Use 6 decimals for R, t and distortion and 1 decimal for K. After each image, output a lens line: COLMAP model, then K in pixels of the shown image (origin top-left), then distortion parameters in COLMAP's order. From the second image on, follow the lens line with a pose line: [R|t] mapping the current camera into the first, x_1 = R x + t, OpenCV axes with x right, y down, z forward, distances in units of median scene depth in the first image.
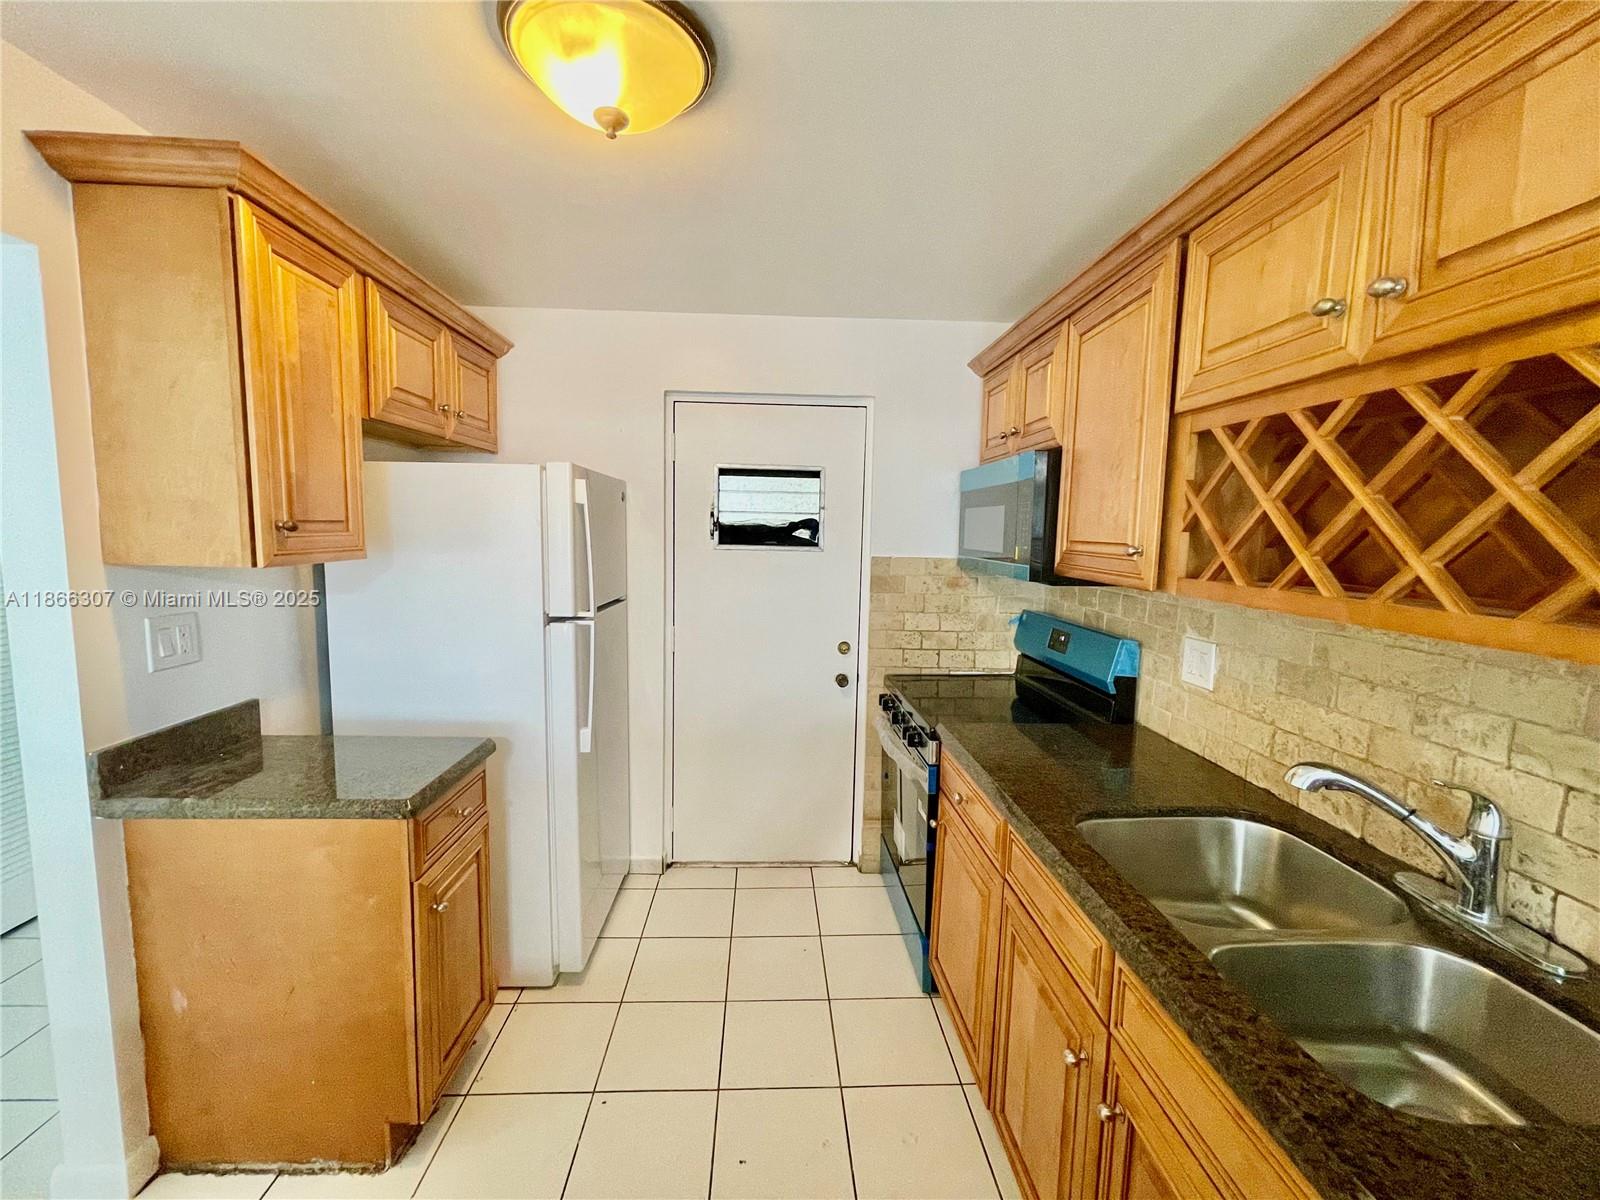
lens RADIAL K [[644.1, 0, 791.8], [0, 644.1, 597.2], [0, 0, 1]] dist [-0.002768, 0.000702]
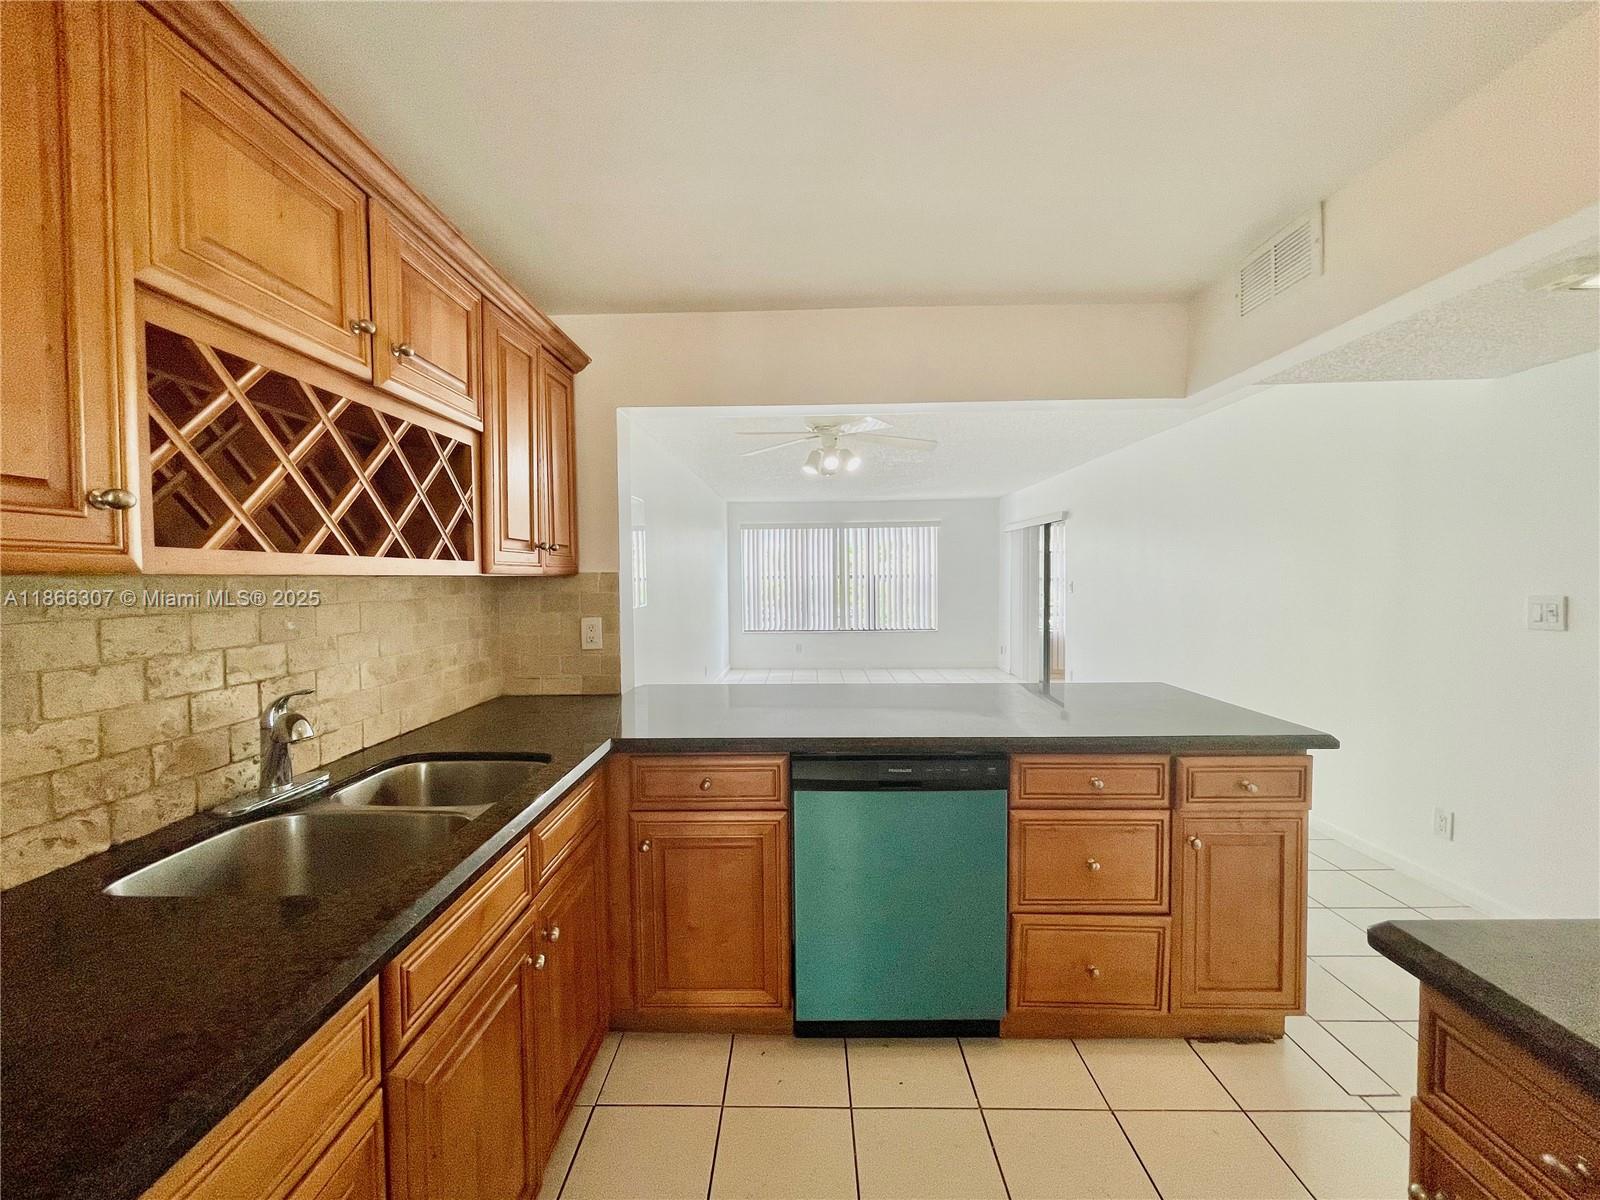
lens RADIAL K [[644.1, 0, 794.1], [0, 644.1, 595.1], [0, 0, 1]] dist [-0.002768, 0.000702]
pose [[-0.998046, -0.012627, 0.061202, -0.050573], [-0.004081, 0.990452, 0.137797, -0.053454], [-0.062358, 0.137278, -0.988568, 1.163938]]
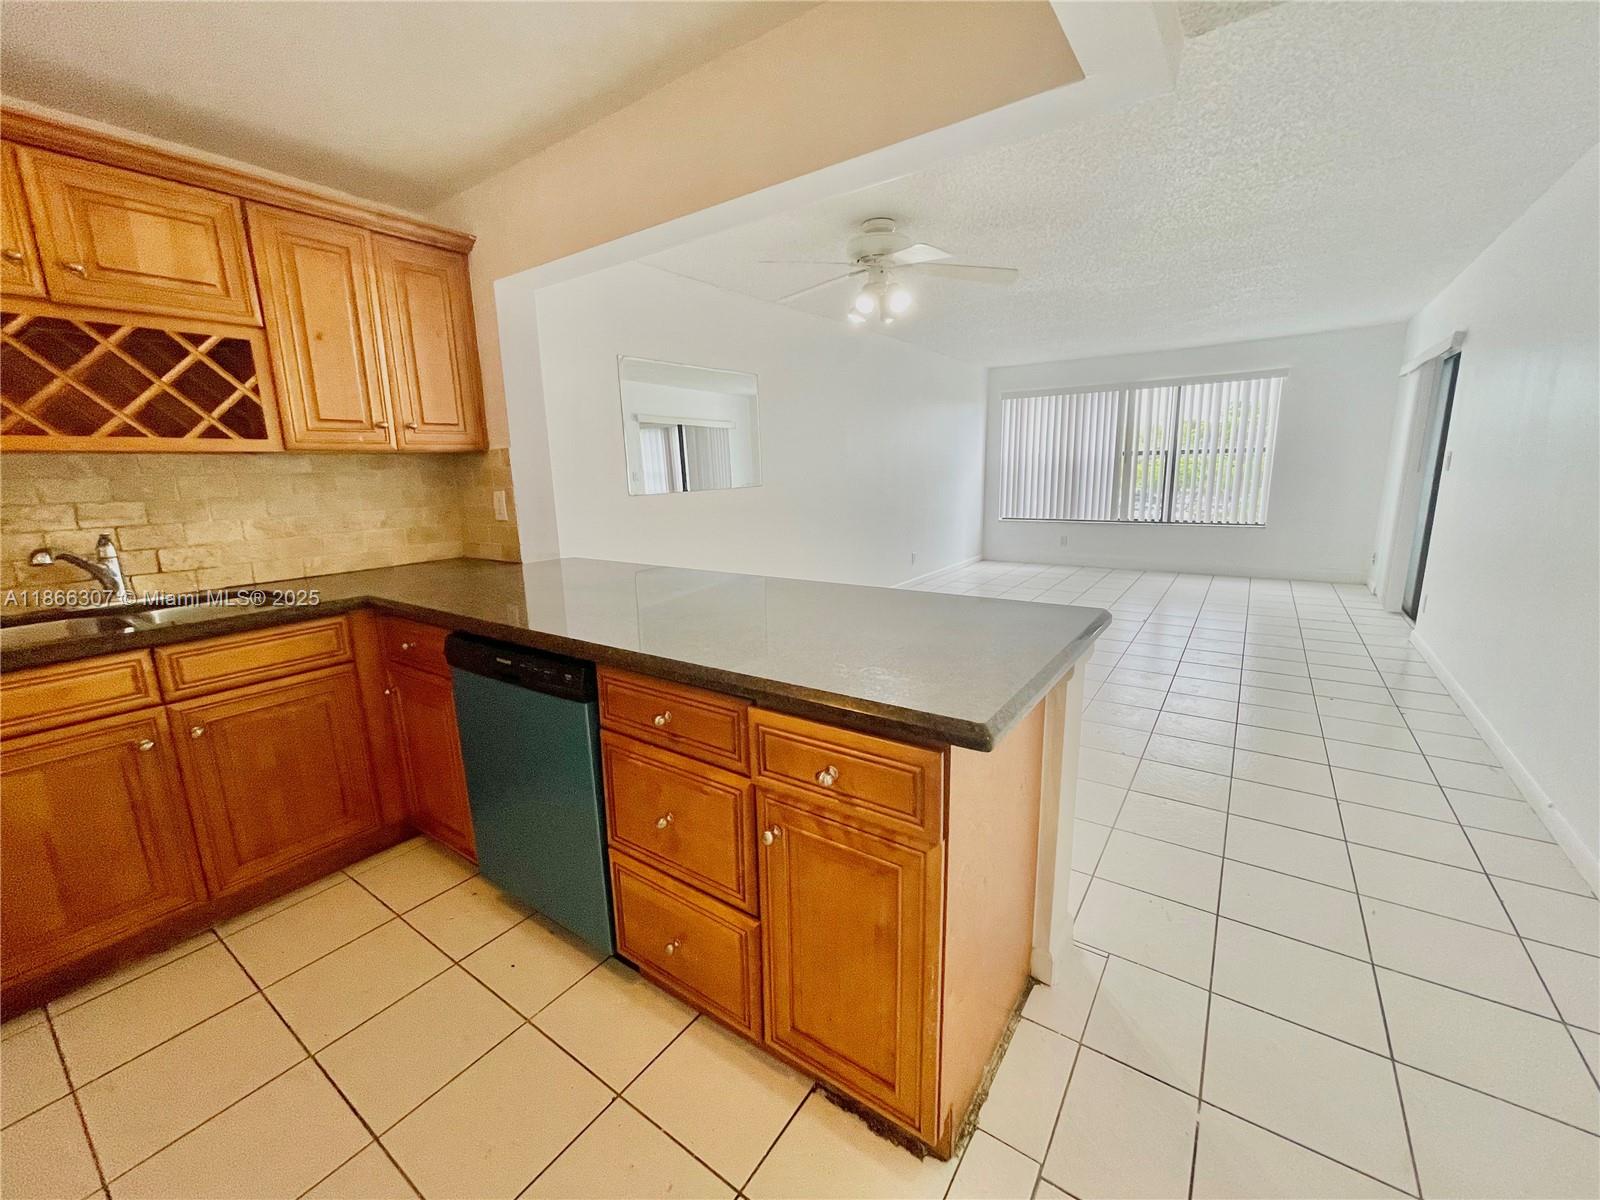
lens RADIAL K [[644.1, 0, 796.2], [0, 644.1, 597.0], [0, 0, 1]] dist [-0.002768, 0.000702]
pose [[-0.790530, -0.121221, 0.600306, -0.952723], [0.074359, 0.953964, 0.290557, 0.030609], [-0.607892, 0.274333, -0.745123, 0.636208]]
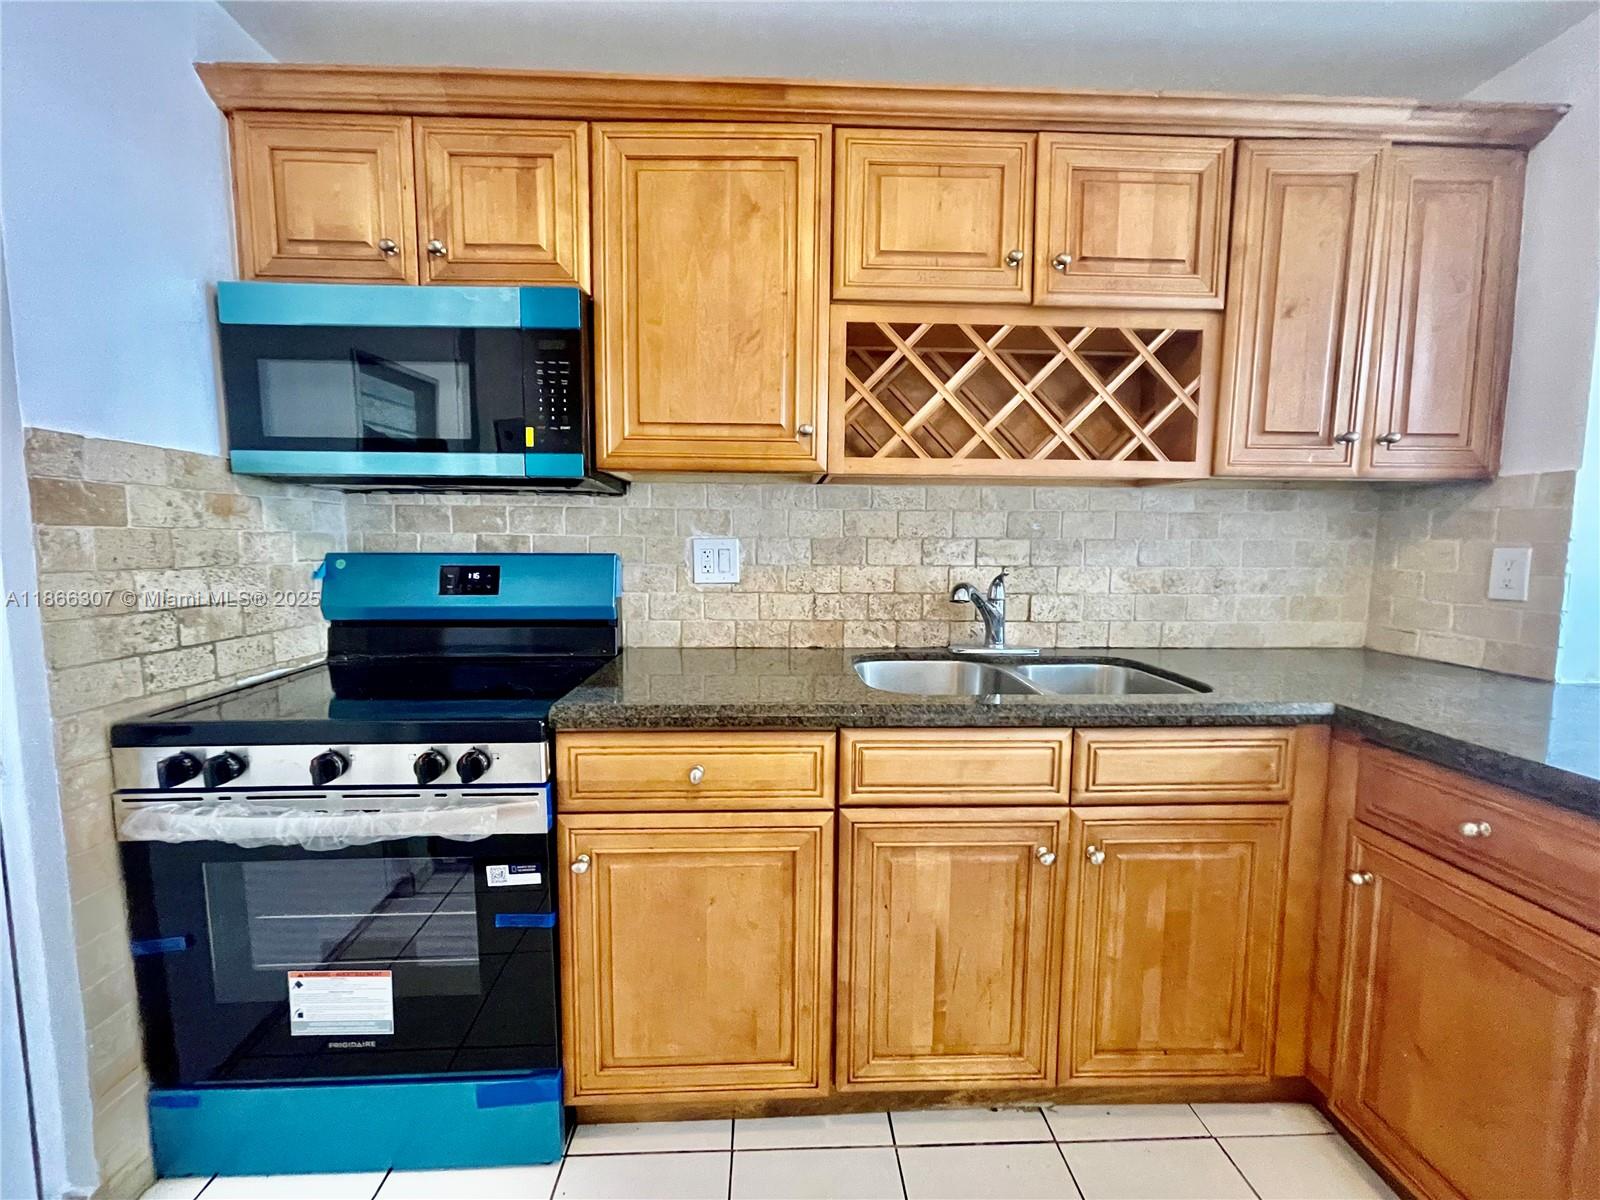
lens RADIAL K [[644.1, 0, 791.7], [0, 644.1, 597.7], [0, 0, 1]] dist [-0.002768, 0.000702]
pose [[0.007818, -0.109531, 0.993953, -0.368782], [0.099762, 0.989109, 0.108213, 0.056656], [-0.994981, 0.098313, 0.018660, 0.796701]]
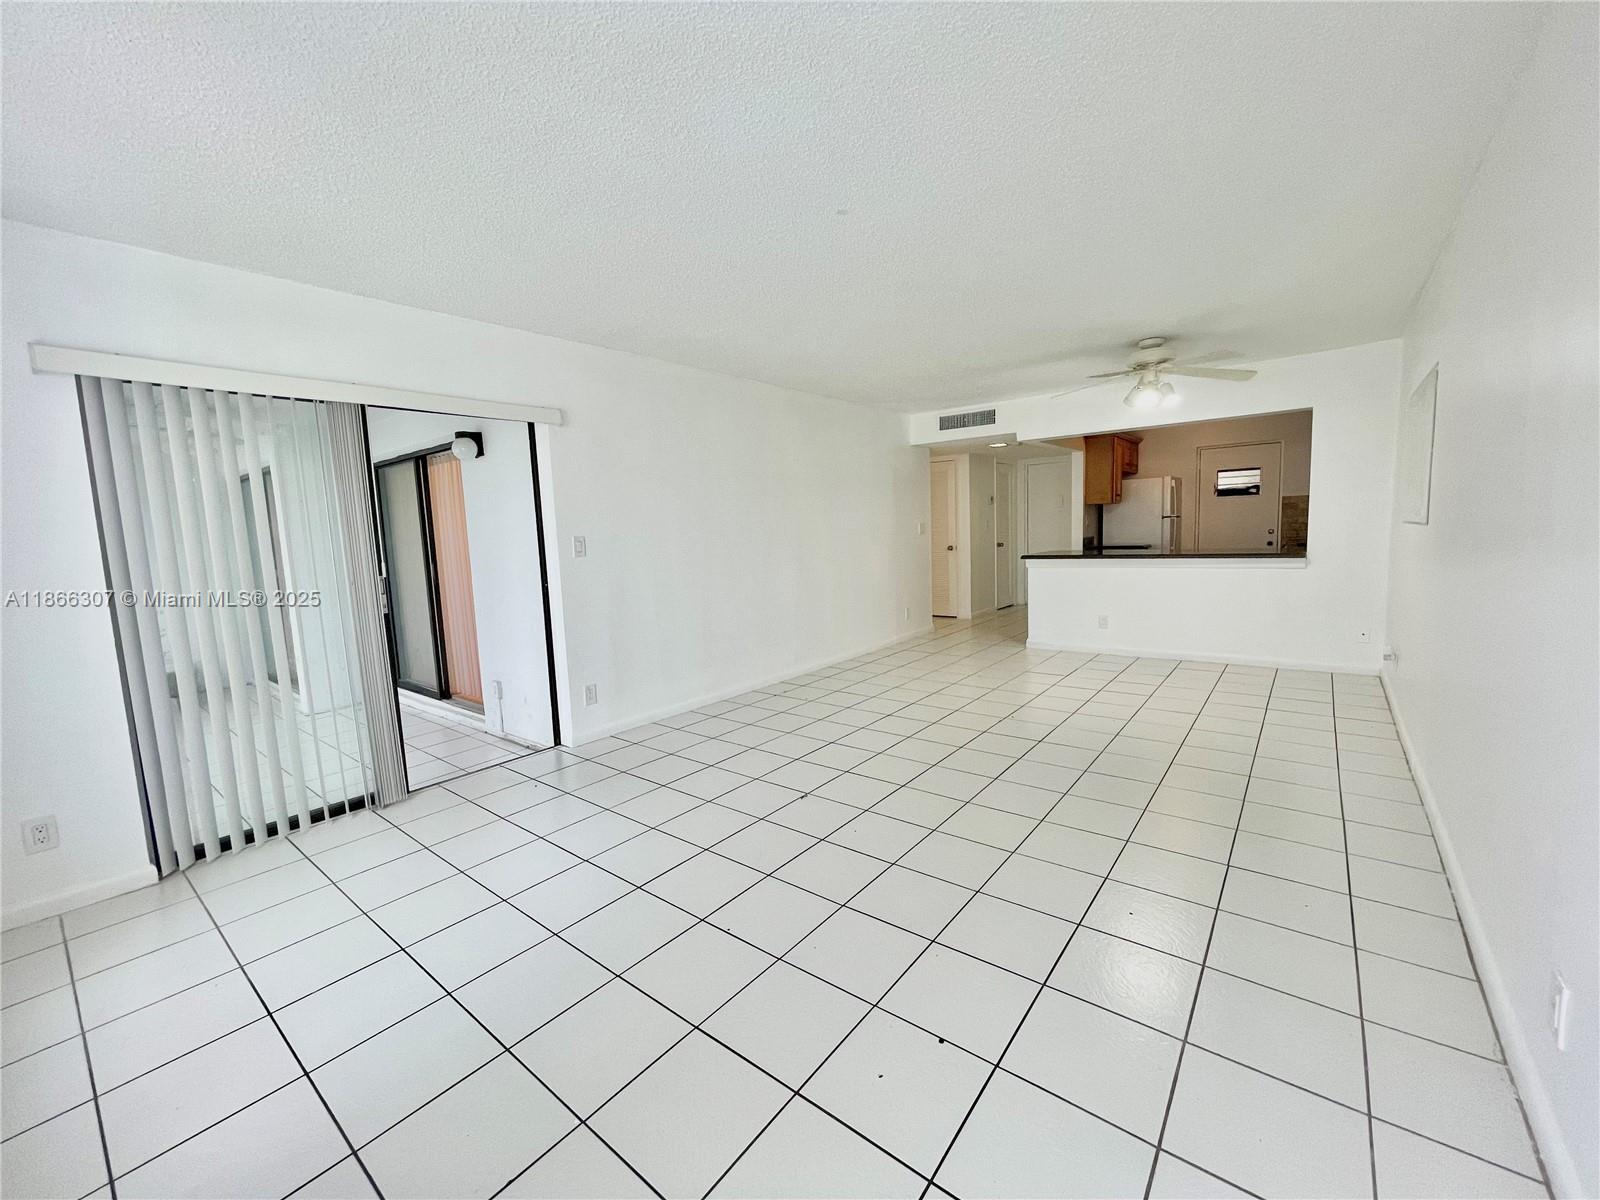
lens RADIAL K [[644.1, 0, 803.7], [0, 644.1, 600.3], [0, 0, 1]] dist [-0.002768, 0.000702]
pose [[0.763124, 0.018233, -0.645994, 0.496757], [-0.010161, 0.999817, 0.016216, 0.510103], [0.646172, -0.005811, 0.763170, -3.464093]]
